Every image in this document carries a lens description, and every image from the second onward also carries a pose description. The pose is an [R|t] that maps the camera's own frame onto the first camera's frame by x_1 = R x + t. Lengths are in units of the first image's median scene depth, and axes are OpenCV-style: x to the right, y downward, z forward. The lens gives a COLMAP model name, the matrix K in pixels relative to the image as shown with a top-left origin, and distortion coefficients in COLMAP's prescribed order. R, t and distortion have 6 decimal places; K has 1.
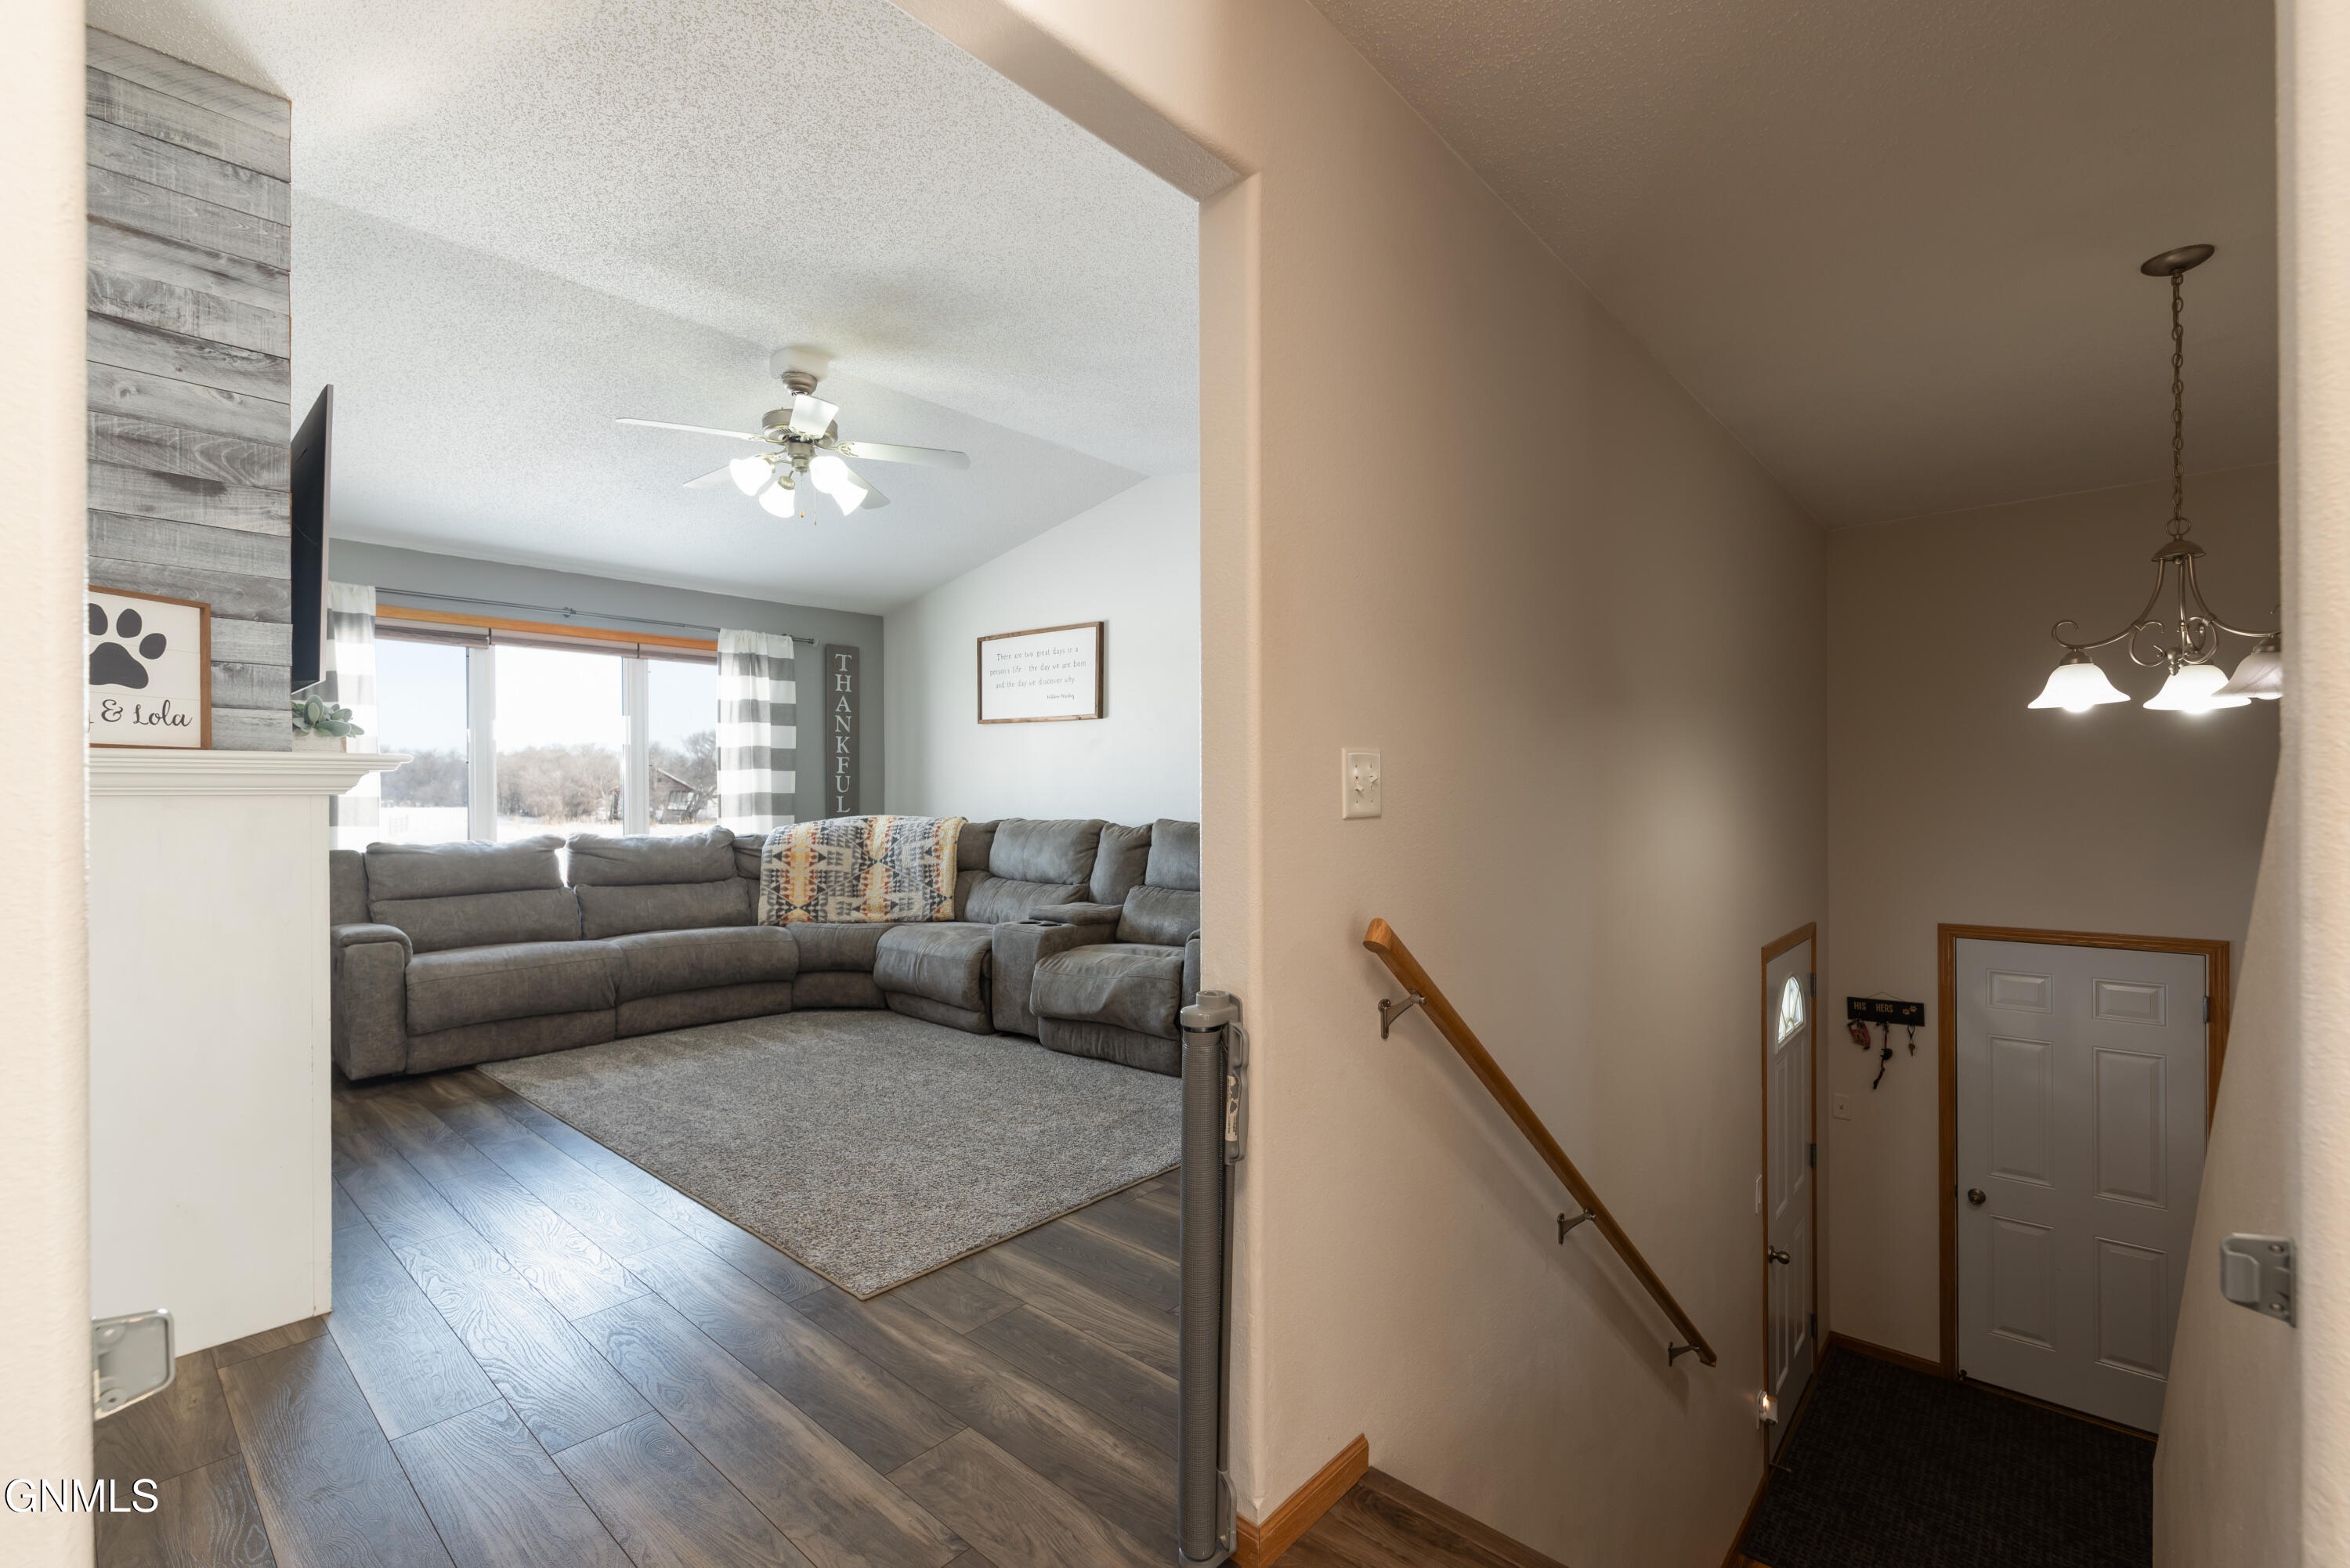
lens RADIAL K [[1013.3, 0, 1179.1], [0, 1013.3, 794.5], [0, 0, 1]] dist [0.002274, 0.000201]
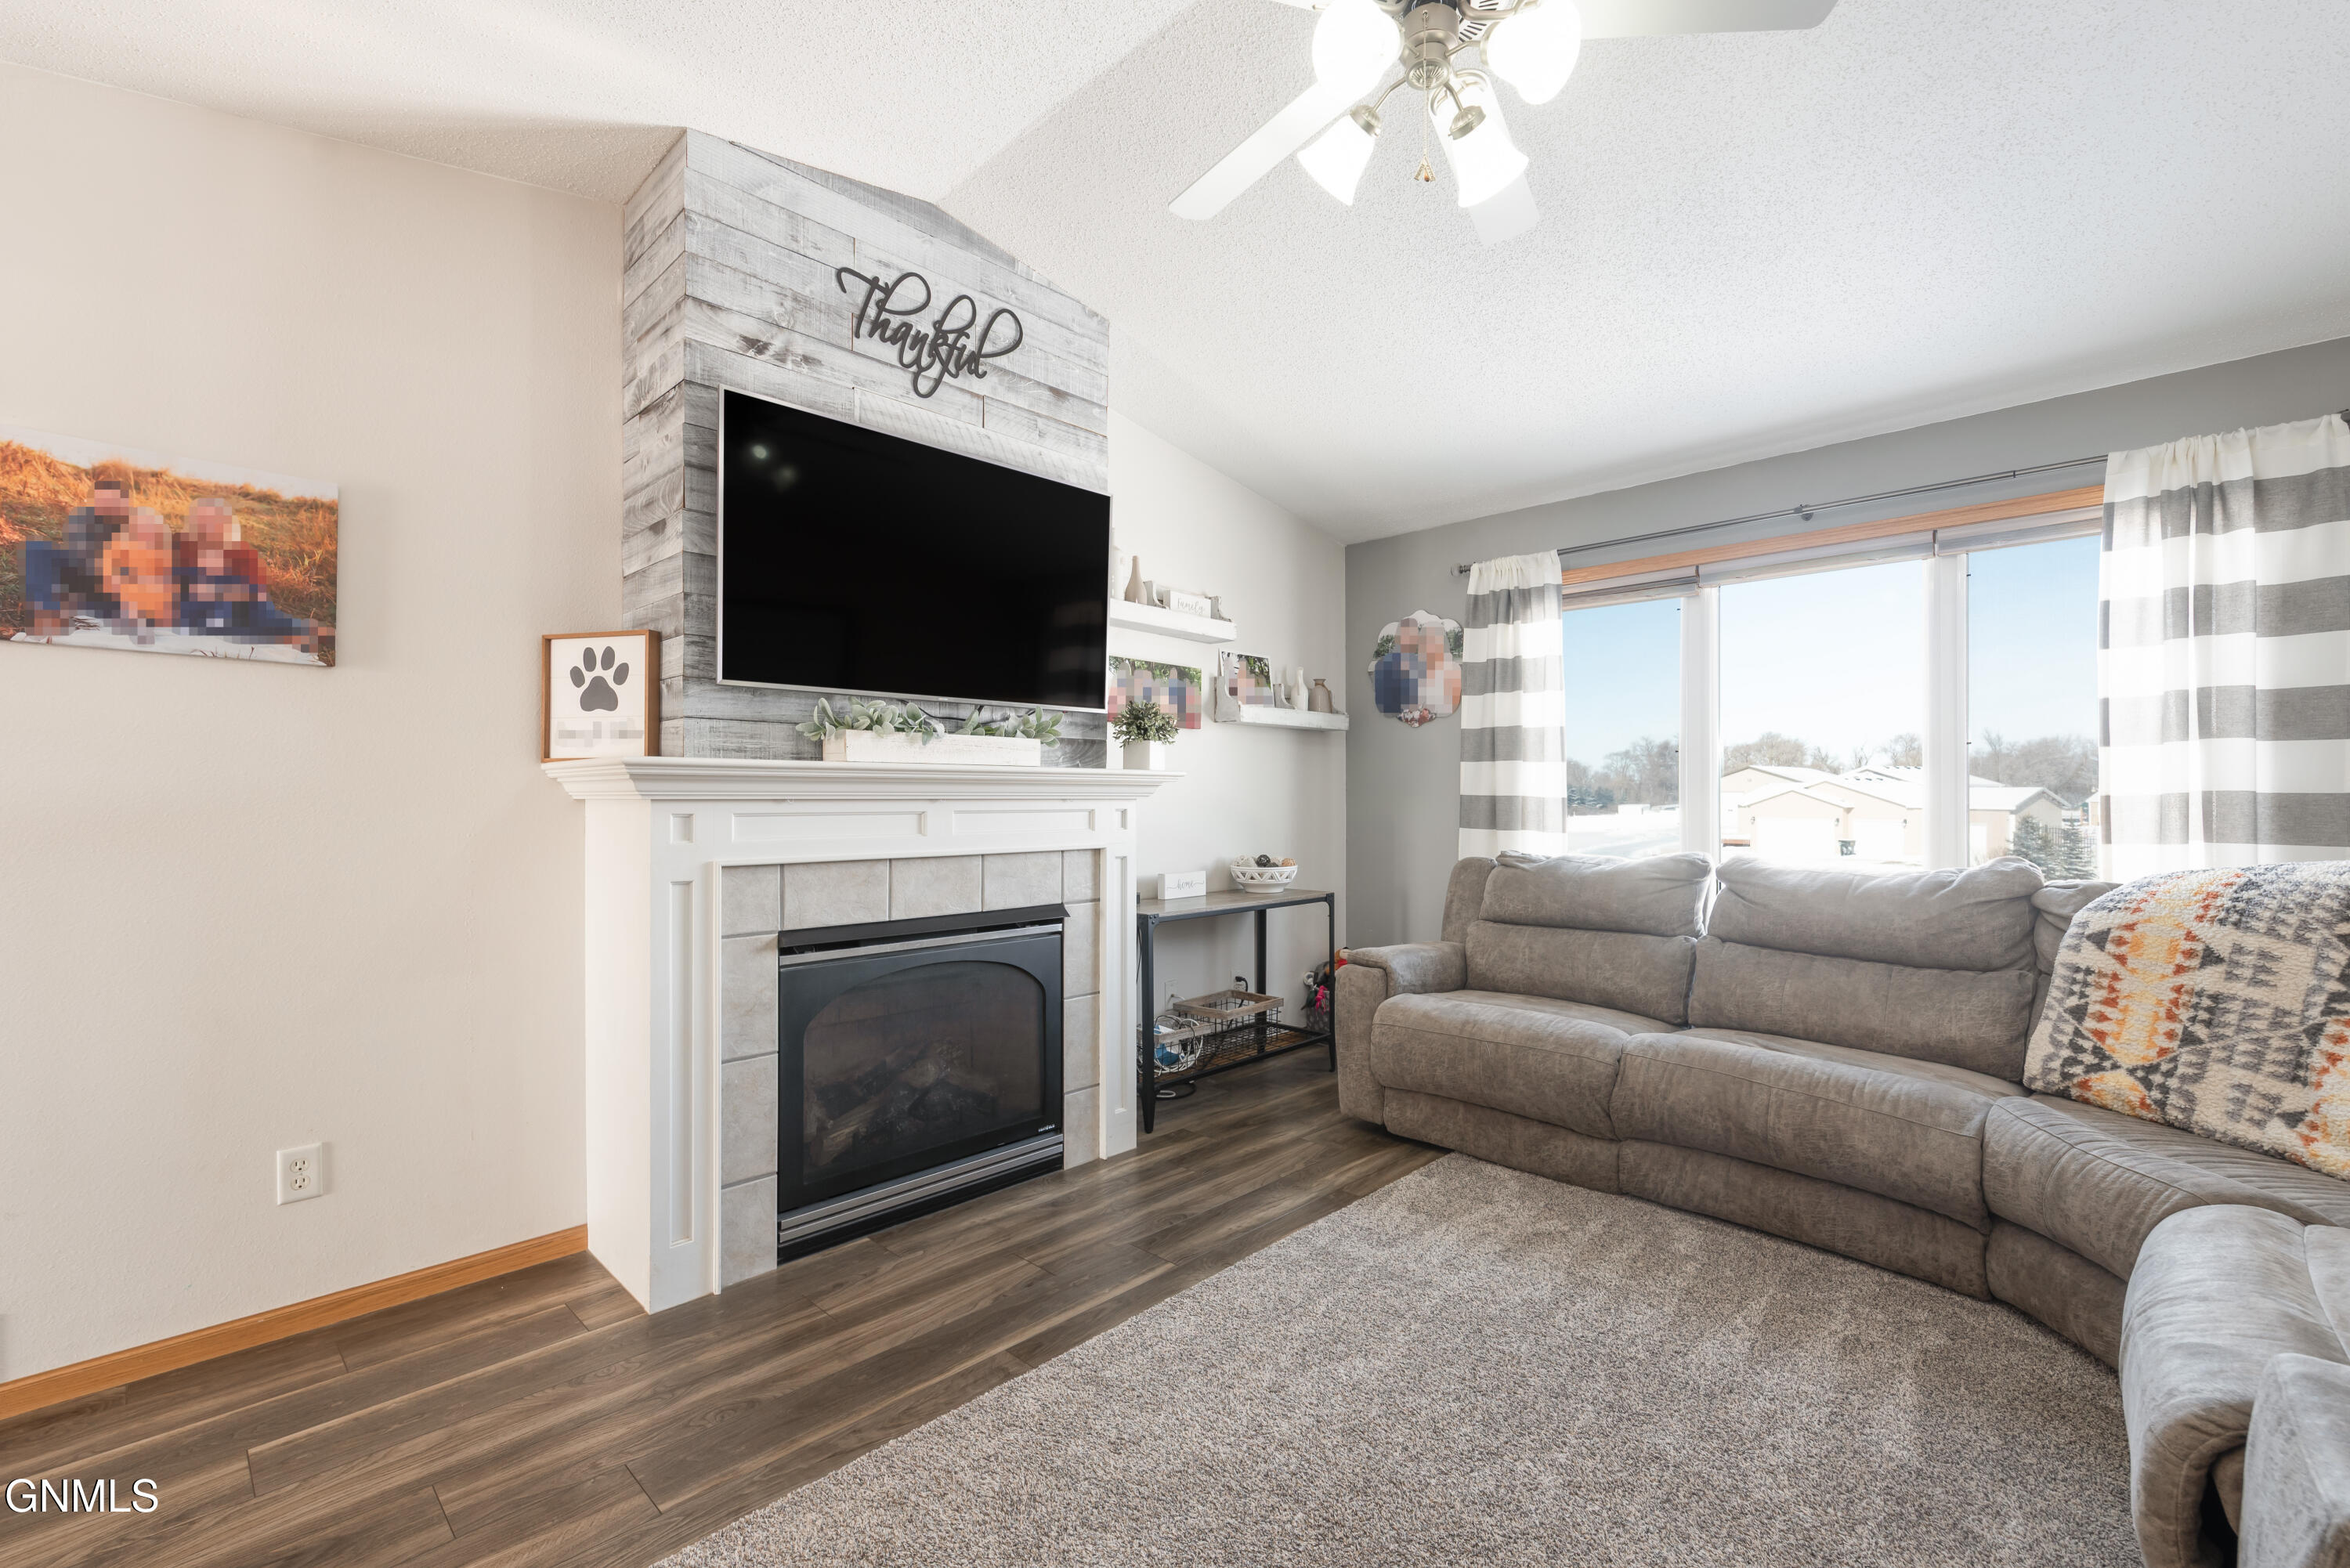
lens RADIAL K [[1013.3, 0, 1186.6], [0, 1013.3, 793.6], [0, 0, 1]] dist [0.002274, 0.000201]
pose [[-0.040955, 0.002255, -0.999158, 0.069172], [0.000984, 0.999997, 0.002217, -0.003224], [0.999161, -0.000892, -0.040957, 0.760975]]
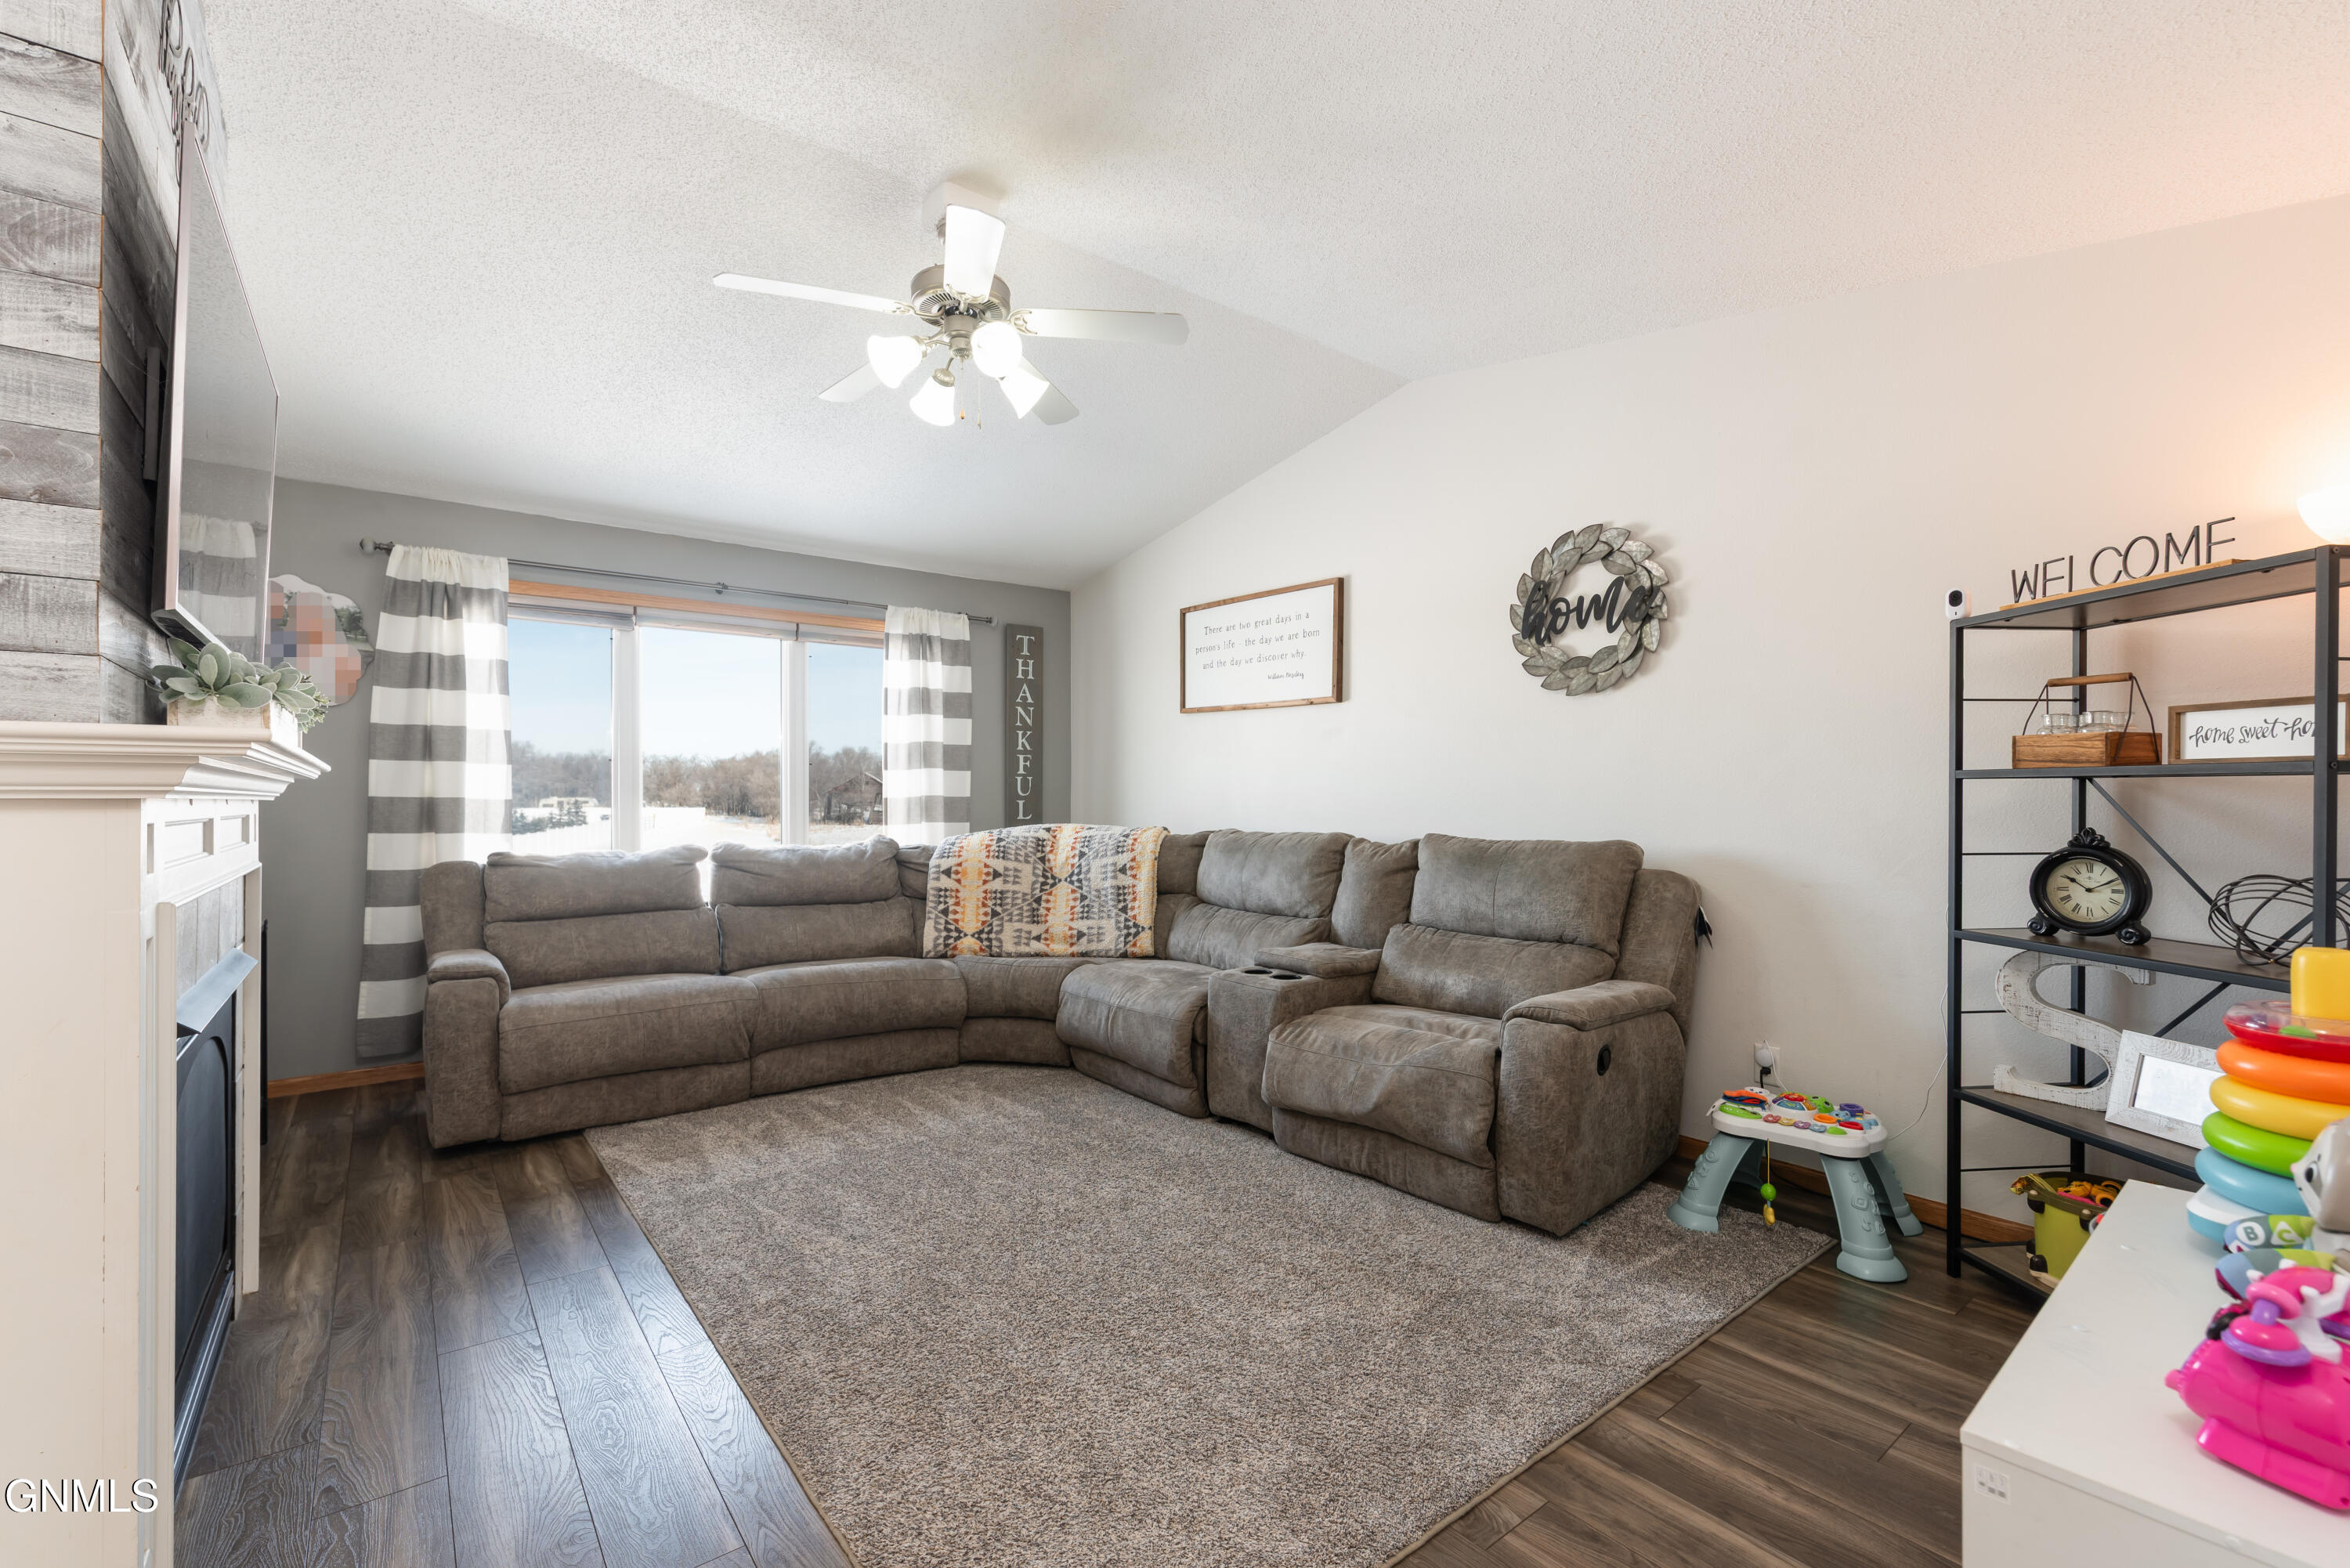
lens RADIAL K [[1013.3, 0, 1177.7], [0, 1013.3, 792.1], [0, 0, 1]] dist [0.002274, 0.000201]
pose [[0.984110, 0.002906, -0.177537, -0.073778], [-0.003996, 0.999975, -0.005784, -0.001211], [0.177516, 0.006401, 0.984097, 0.257776]]
